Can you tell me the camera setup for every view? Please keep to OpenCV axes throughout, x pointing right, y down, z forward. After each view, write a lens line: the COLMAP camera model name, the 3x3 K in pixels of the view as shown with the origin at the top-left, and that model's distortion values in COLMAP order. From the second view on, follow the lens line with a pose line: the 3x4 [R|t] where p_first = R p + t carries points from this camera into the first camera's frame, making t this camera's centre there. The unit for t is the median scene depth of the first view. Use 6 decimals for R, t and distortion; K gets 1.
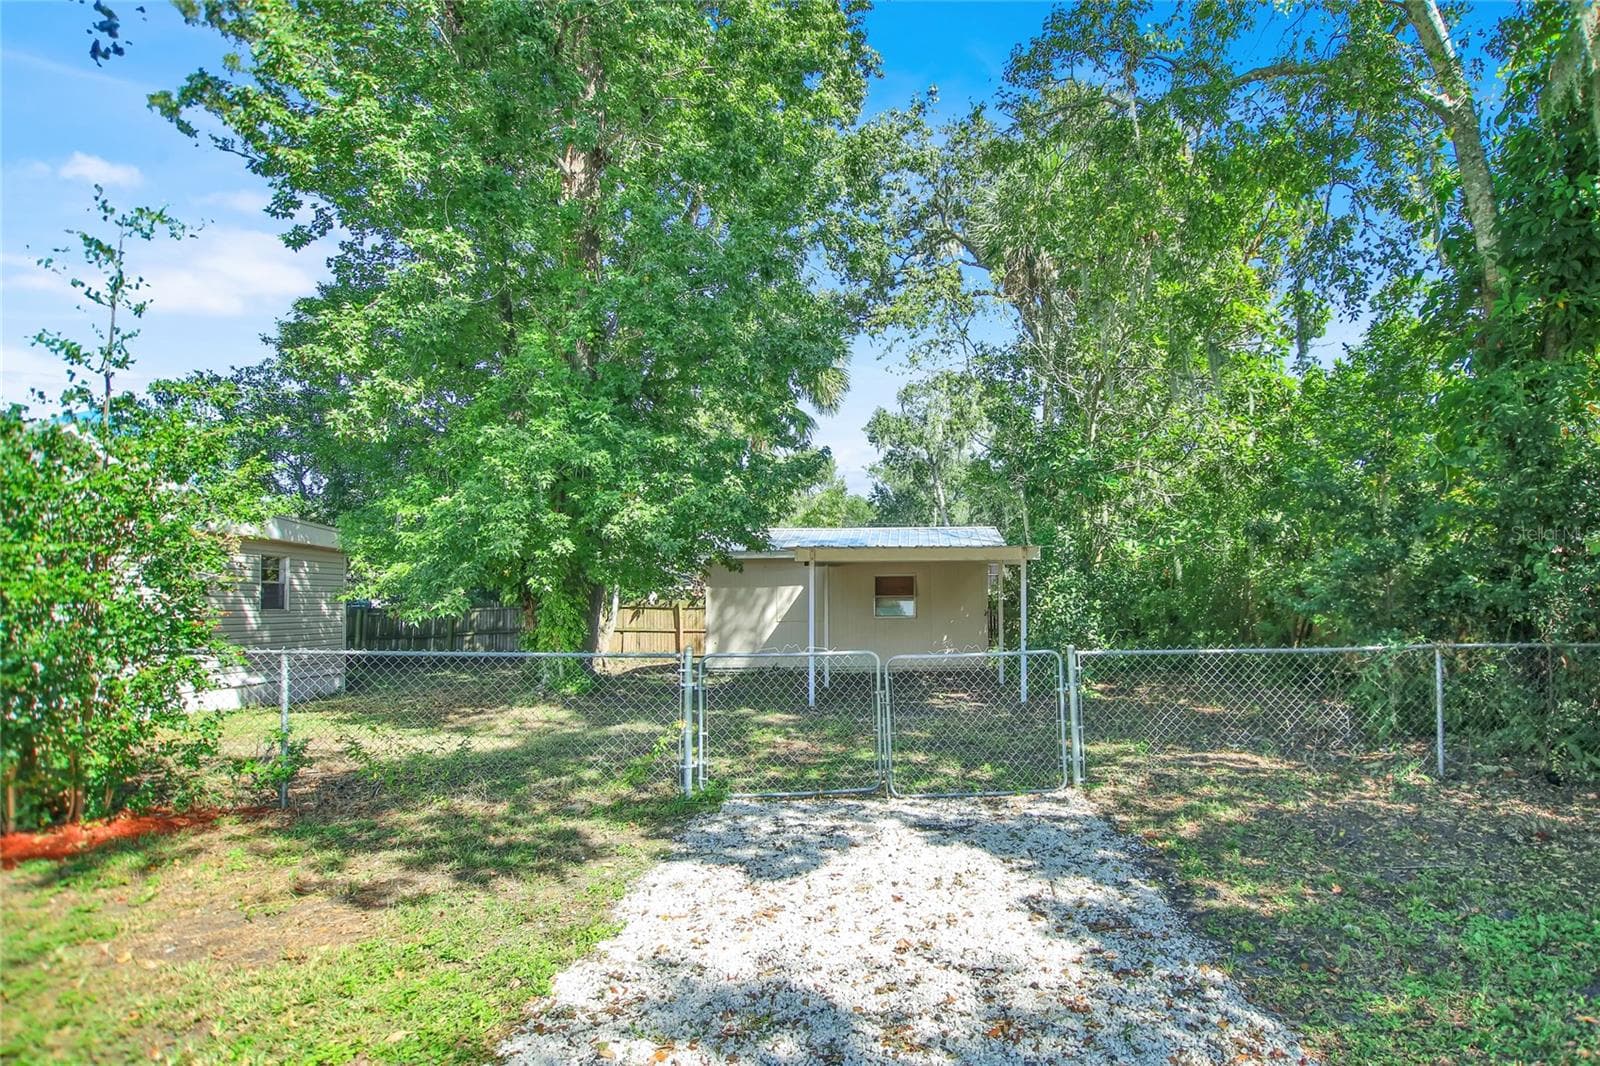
lens RADIAL K [[792.3, 0, 819.1], [0, 792.3, 582.7], [0, 0, 1]] dist [0.000722, 0.010746]
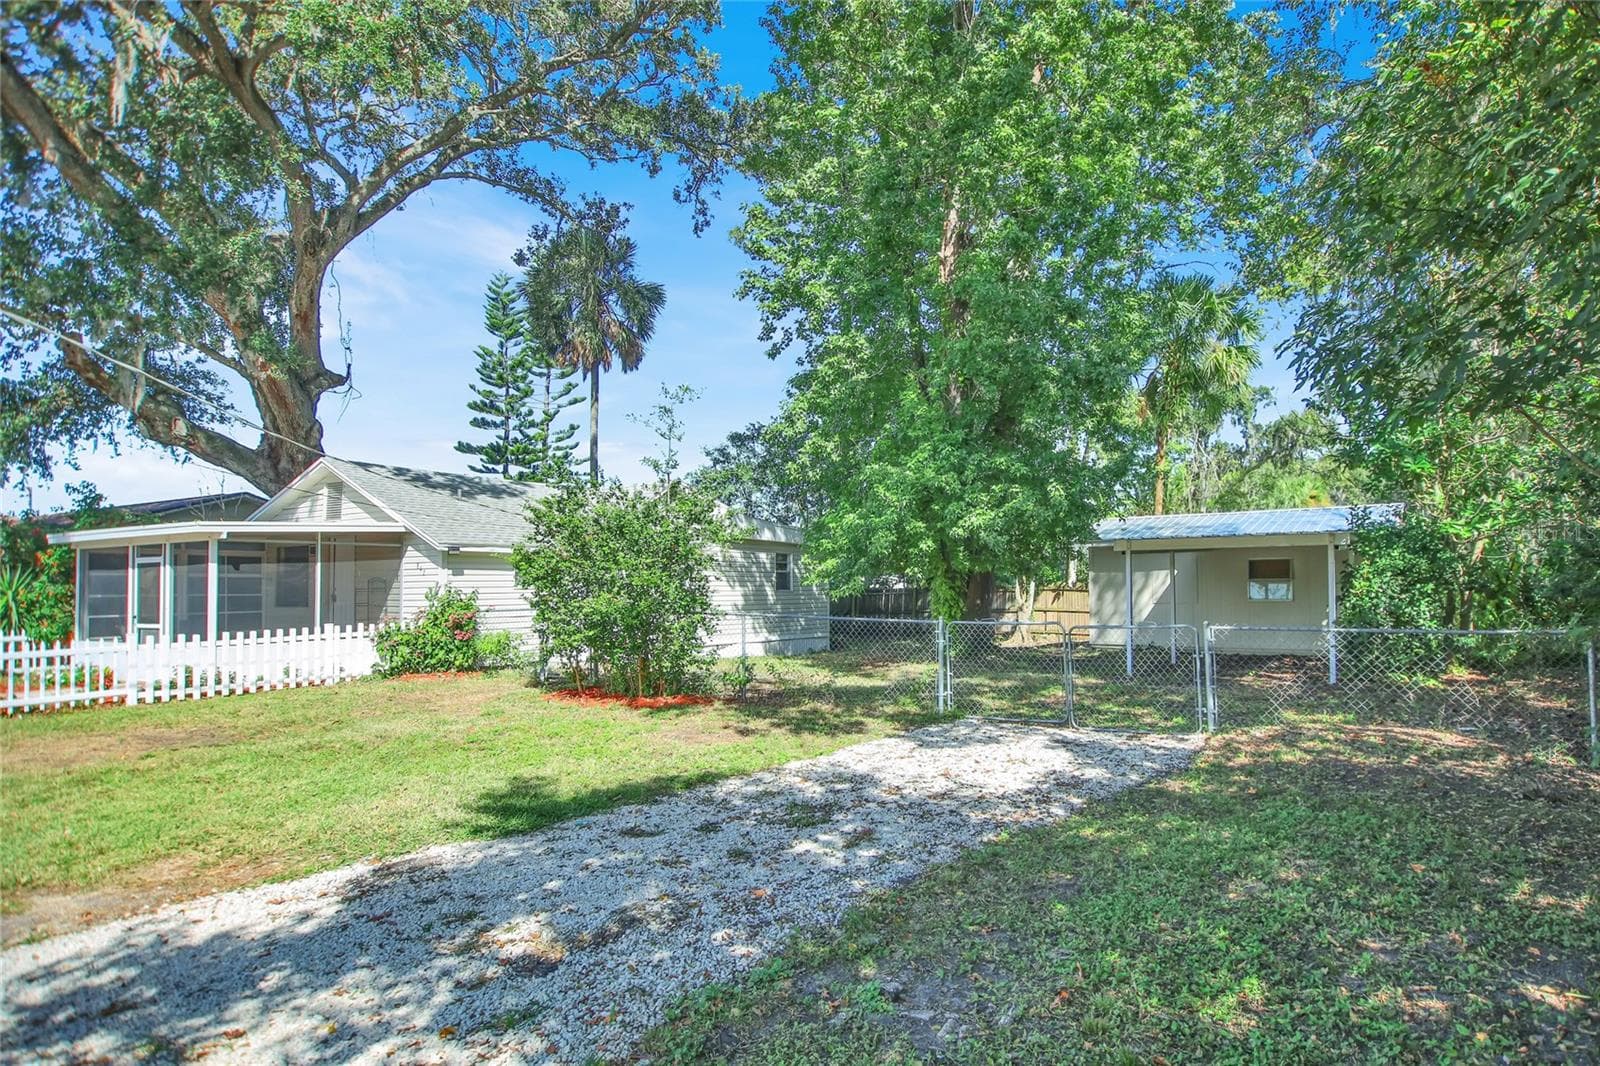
lens RADIAL K [[837.4, 0, 830.5], [0, 837.4, 568.1], [0, 0, 1]] dist [0.033264, 0.000879]
pose [[0.815838, -0.010629, -0.578183, 0.378434], [0.014416, 0.999894, 0.001960, -0.011585], [0.578101, -0.009934, 0.815905, -0.279676]]
